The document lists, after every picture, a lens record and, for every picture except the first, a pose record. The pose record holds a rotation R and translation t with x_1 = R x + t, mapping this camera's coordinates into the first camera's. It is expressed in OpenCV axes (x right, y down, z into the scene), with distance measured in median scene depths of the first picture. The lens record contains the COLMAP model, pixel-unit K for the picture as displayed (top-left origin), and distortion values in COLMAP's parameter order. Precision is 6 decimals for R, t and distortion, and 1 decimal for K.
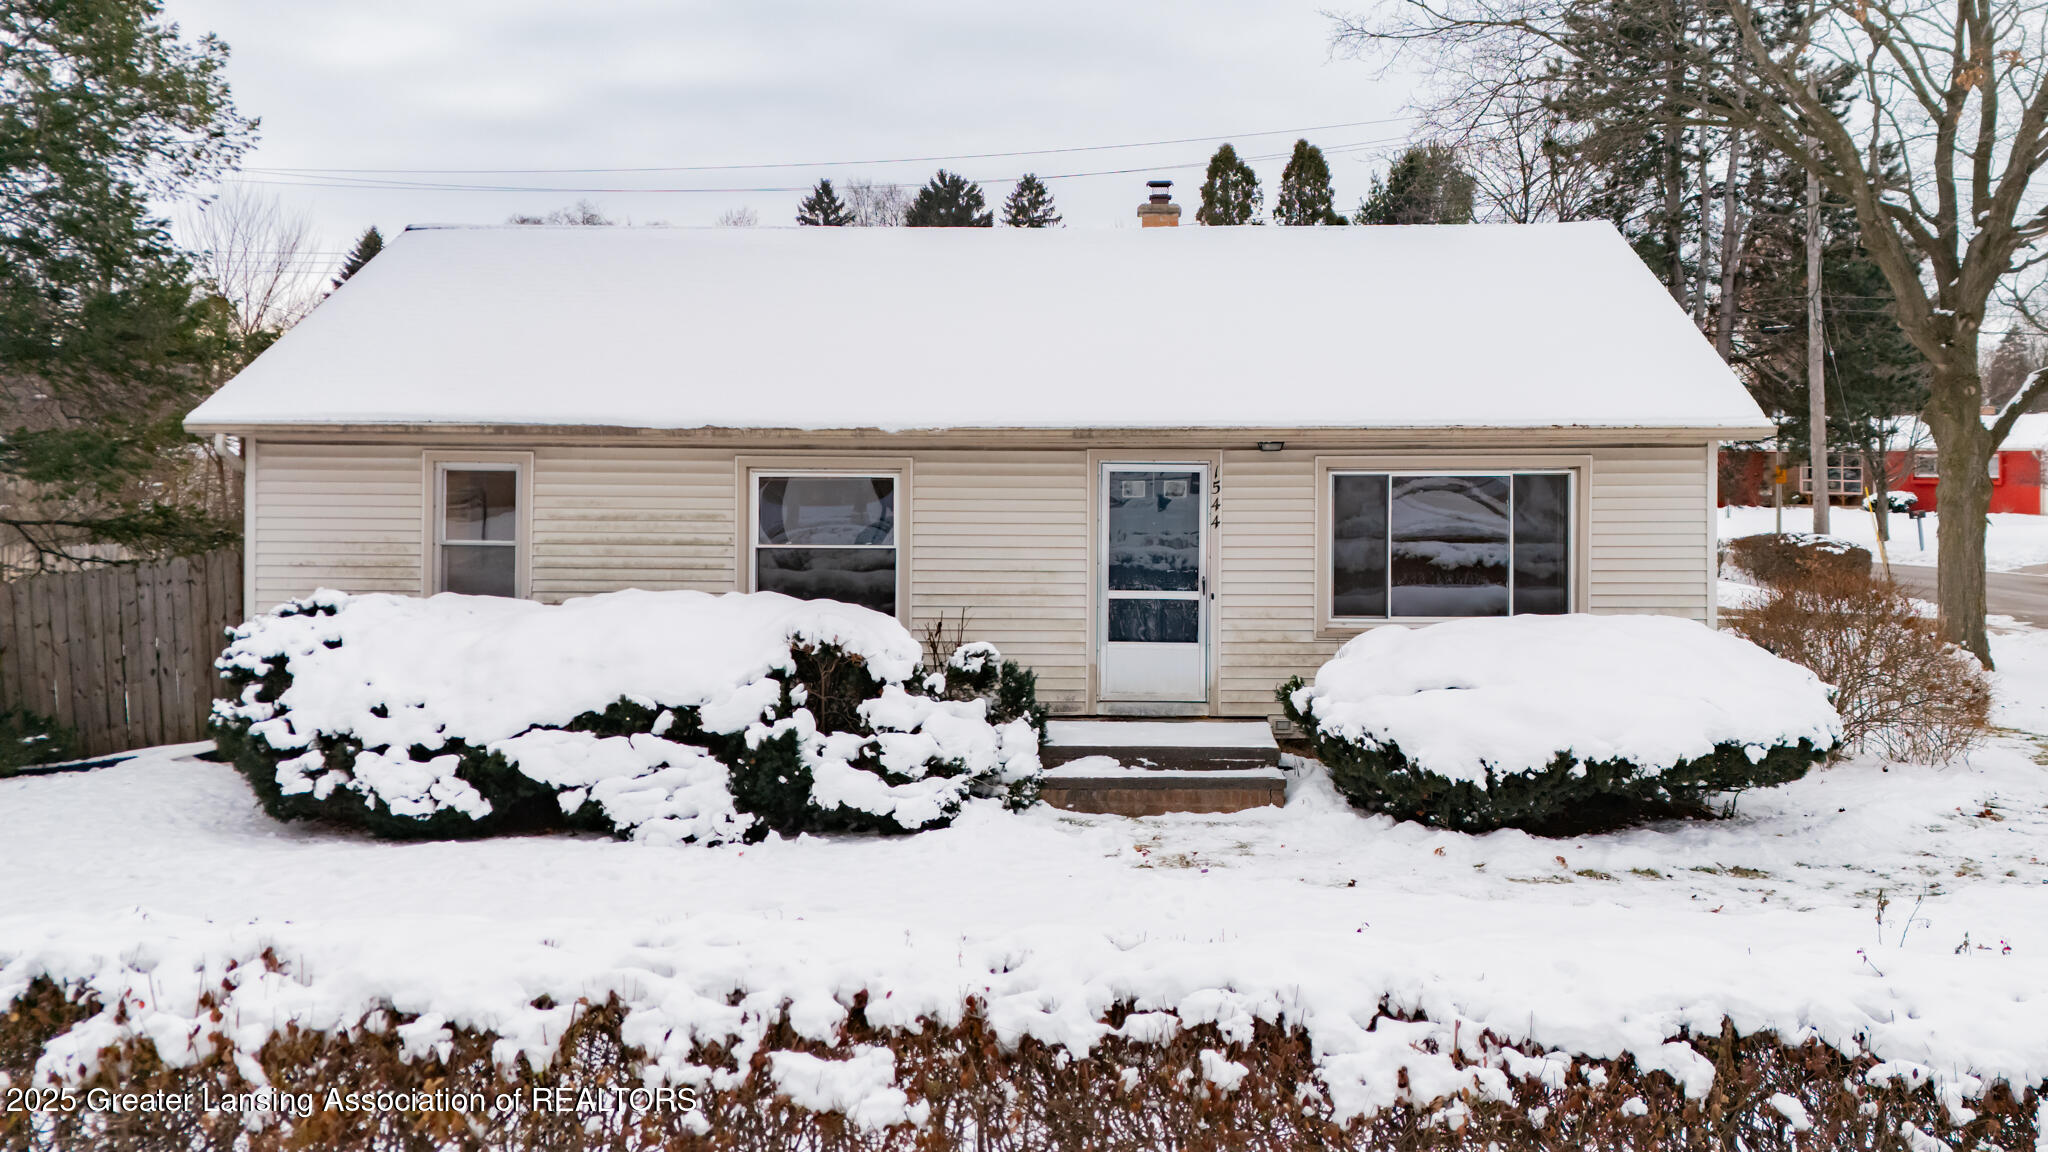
lens RADIAL K [[1424.0, 0, 1034.5], [0, 1424.0, 570.1], [0, 0, 1]] dist [0.051540, -0.034034]
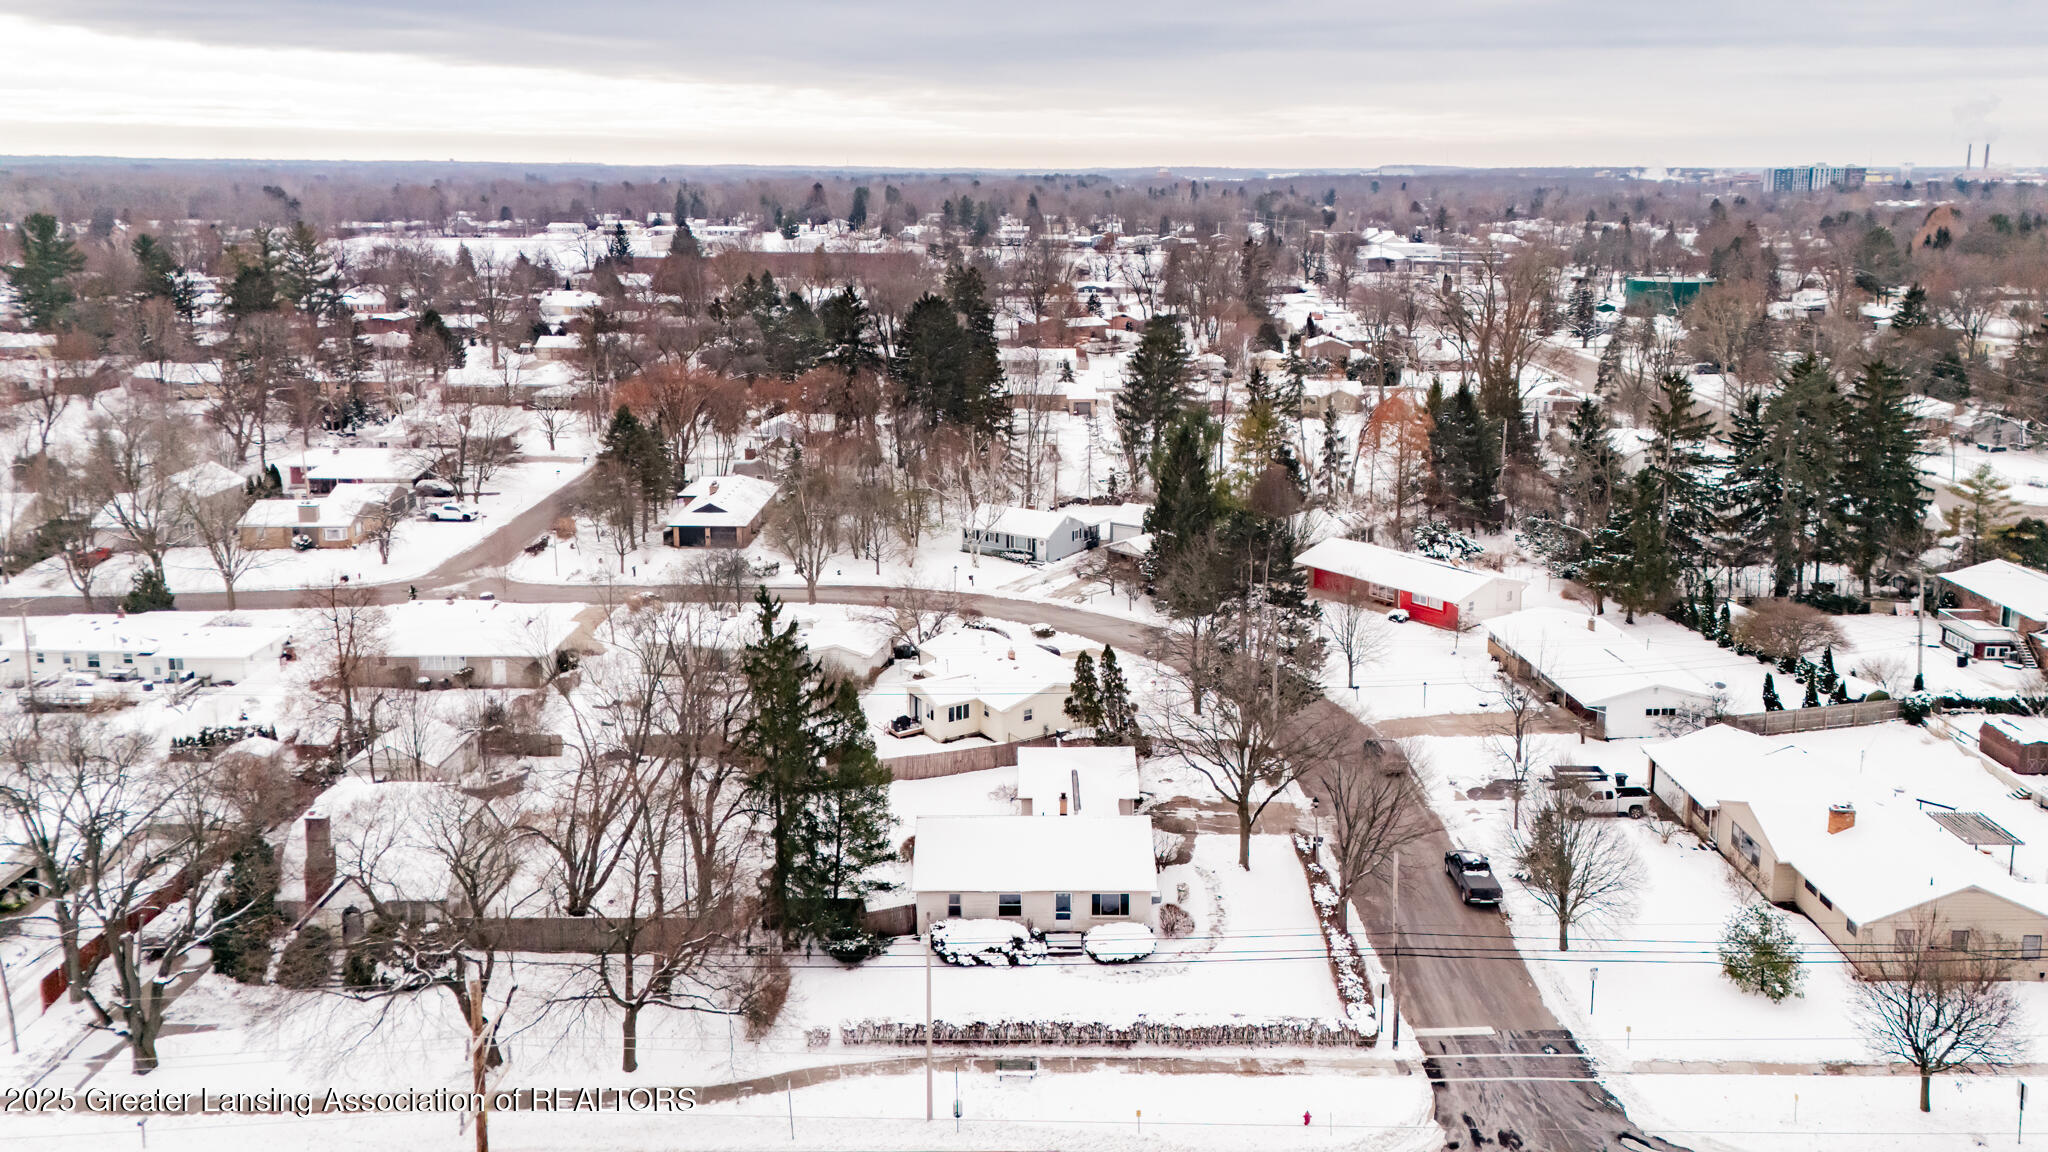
lens RADIAL K [[1424.0, 0, 1030.1], [0, 1424.0, 577.4], [0, 0, 1]] dist [0.051540, -0.034034]
pose [[0.999104, -0.017191, 0.038672, -0.331383], [0.007729, 0.972531, 0.232644, -3.430866], [-0.041609, -0.232136, 0.971793, -5.660308]]
